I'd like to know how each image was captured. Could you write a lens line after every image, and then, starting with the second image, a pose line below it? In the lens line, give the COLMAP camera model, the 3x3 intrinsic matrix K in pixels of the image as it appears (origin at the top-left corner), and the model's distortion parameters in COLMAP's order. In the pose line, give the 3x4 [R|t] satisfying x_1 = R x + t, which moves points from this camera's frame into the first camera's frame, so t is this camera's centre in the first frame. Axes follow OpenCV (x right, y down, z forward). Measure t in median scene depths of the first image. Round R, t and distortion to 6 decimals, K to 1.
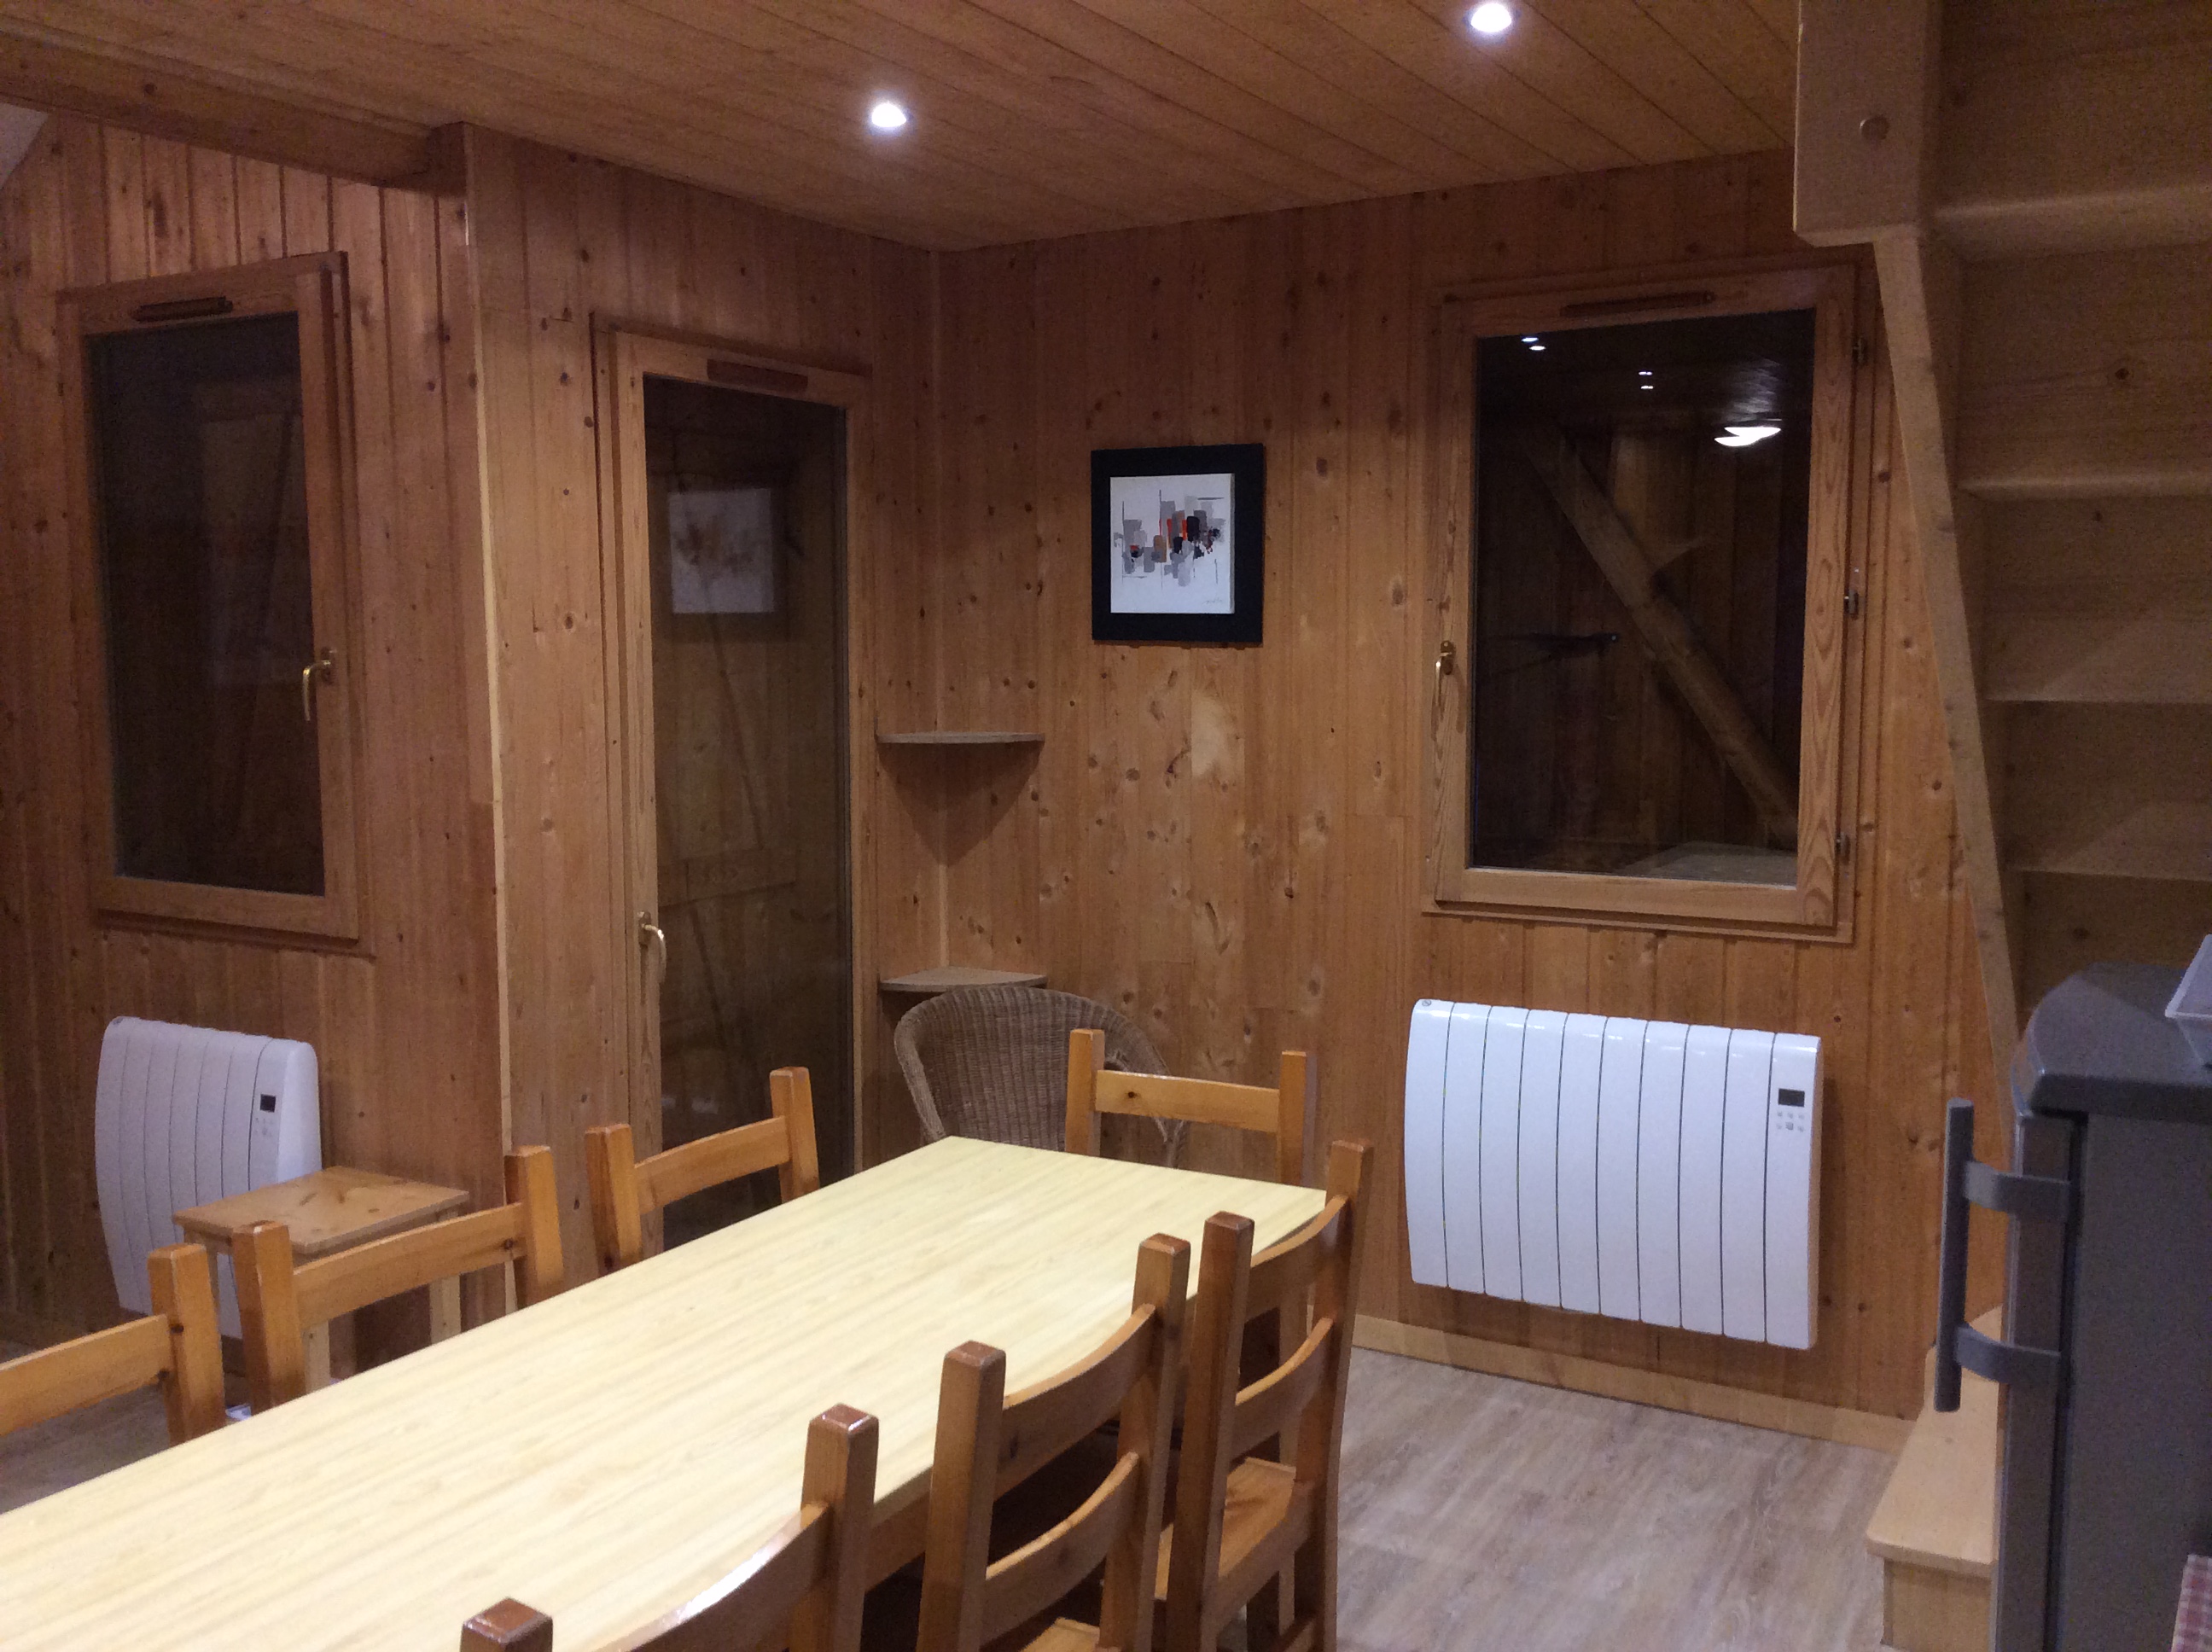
lens RADIAL K [[2040.0, 0, 1103.2], [0, 2040.0, 831.6], [0, 0, 1]] dist [0.041510, 0.000000]
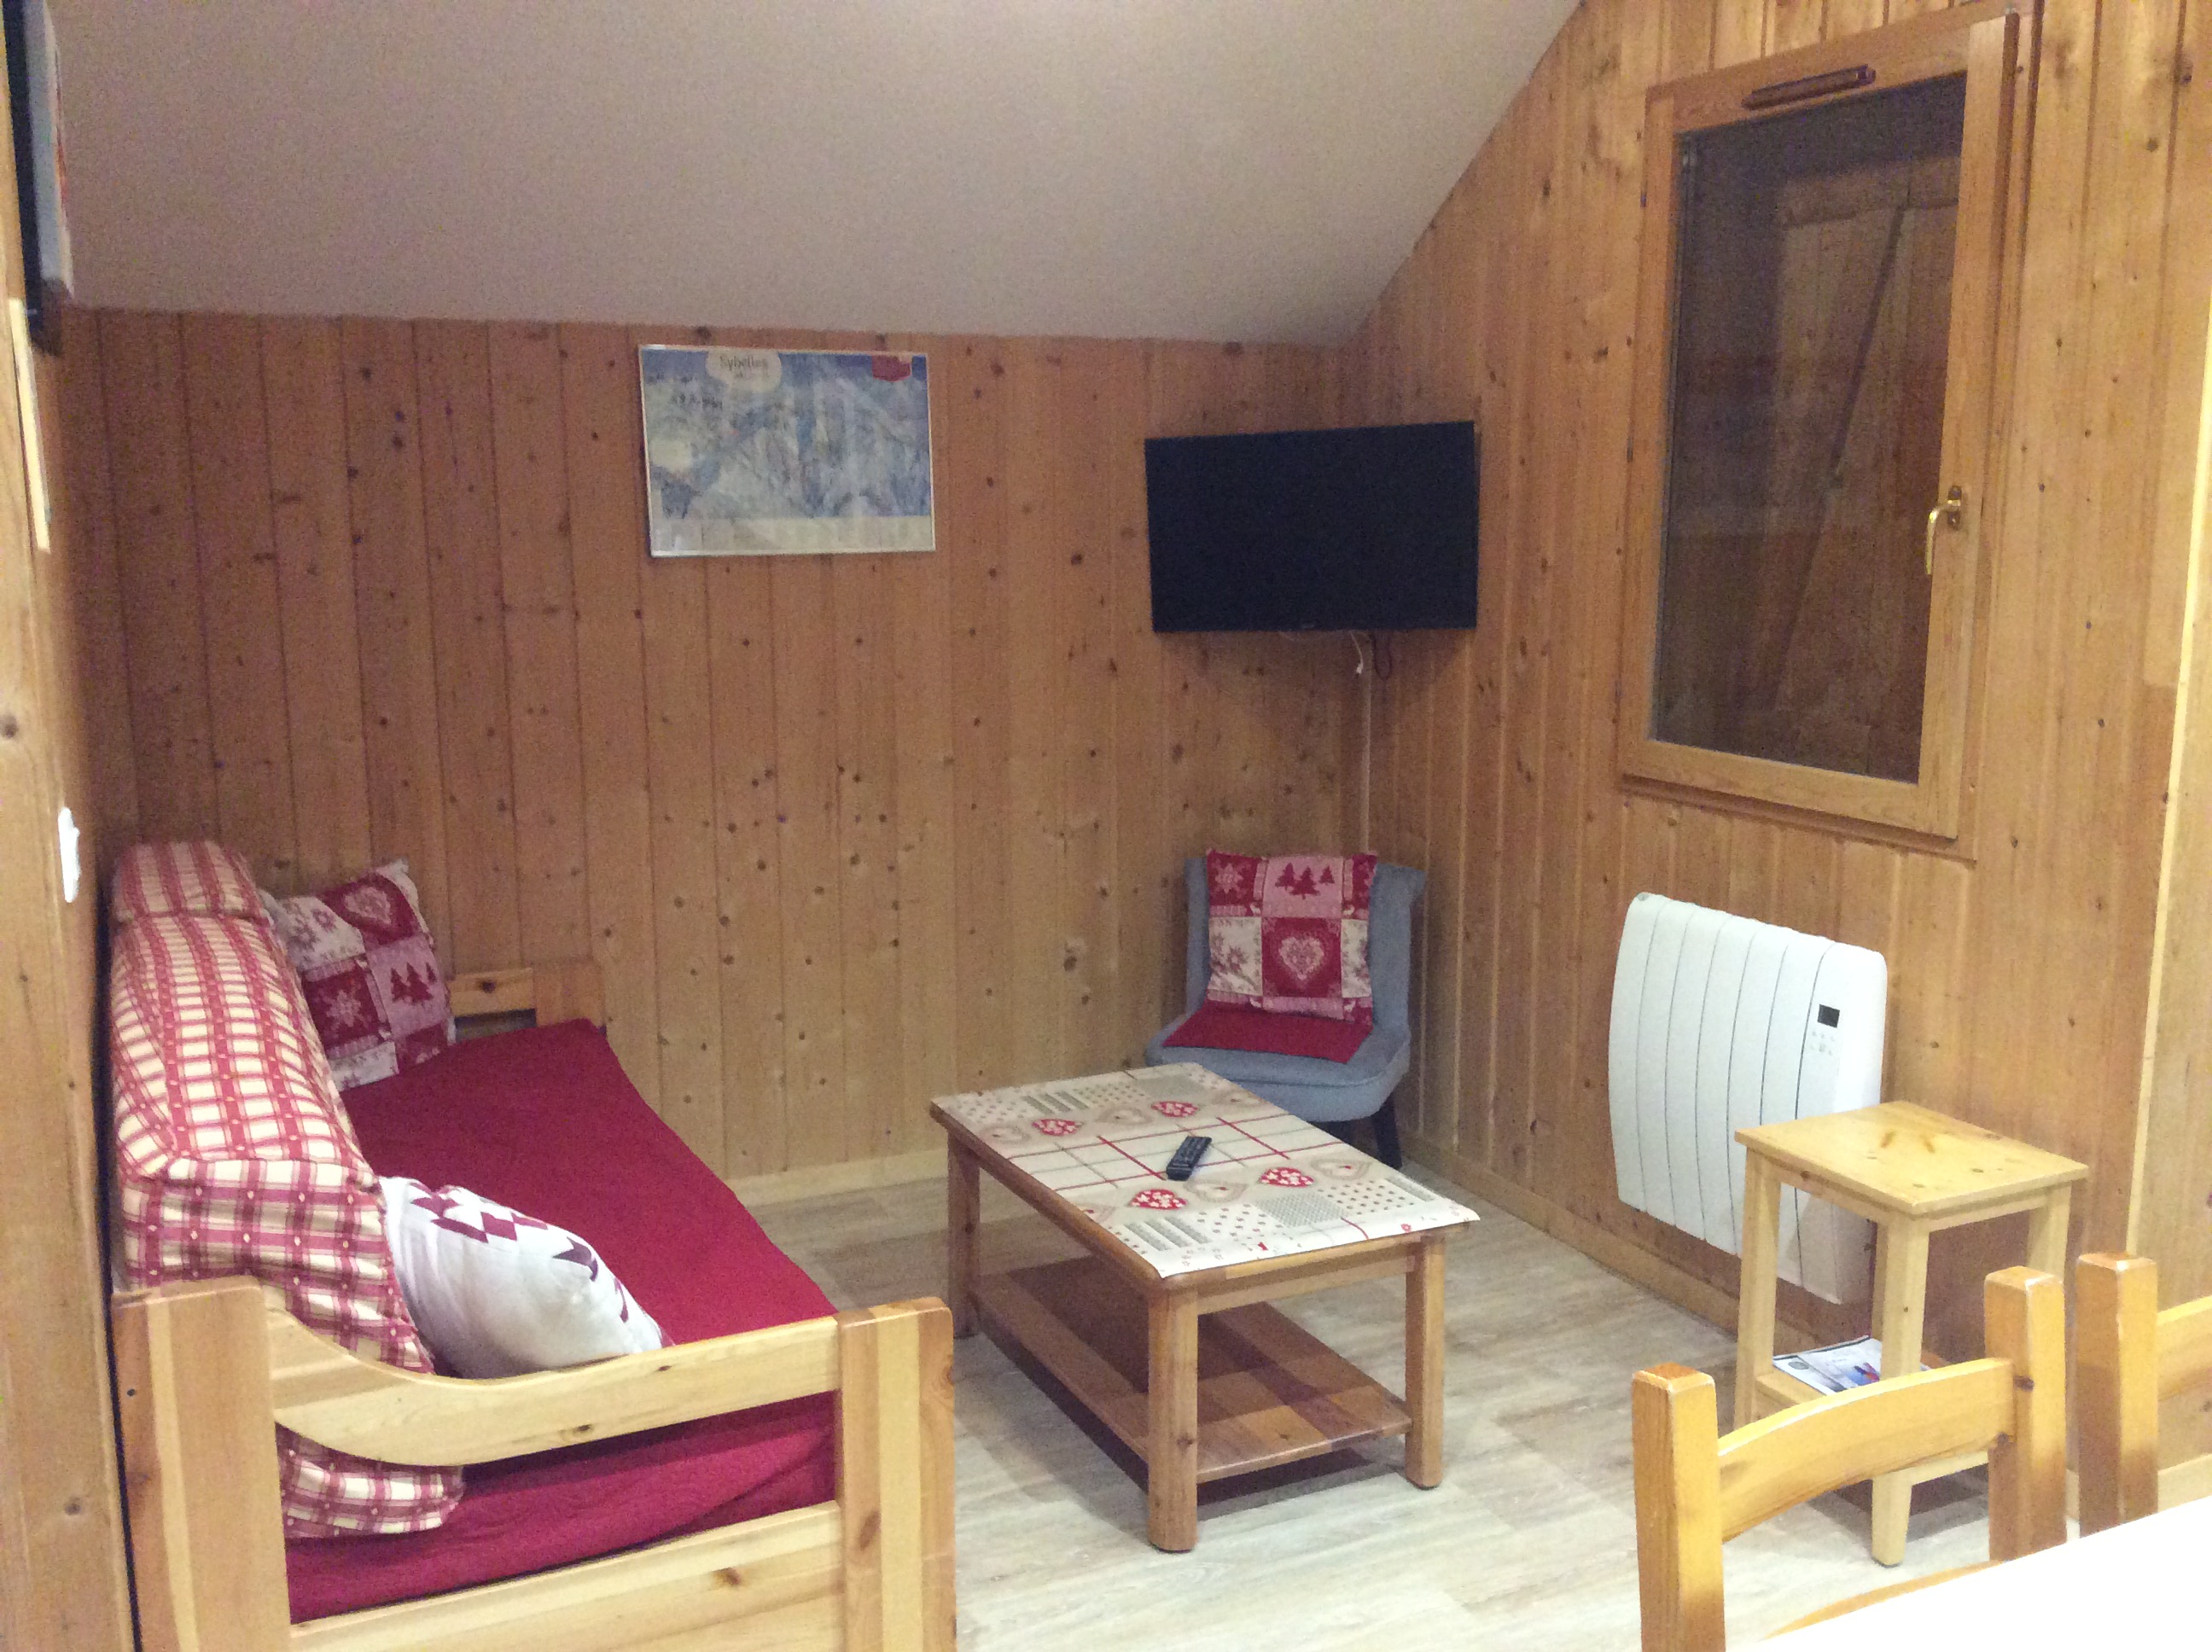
lens RADIAL K [[2040.0, 0, 1108.5], [0, 2040.0, 821.3], [0, 0, 1]] dist [0.041510, 0.000000]
pose [[0.838716, 0.092311, -0.536688, -0.208442], [-0.055527, 0.994888, 0.084347, -0.006214], [0.541731, -0.040943, 0.839554, 0.113747]]
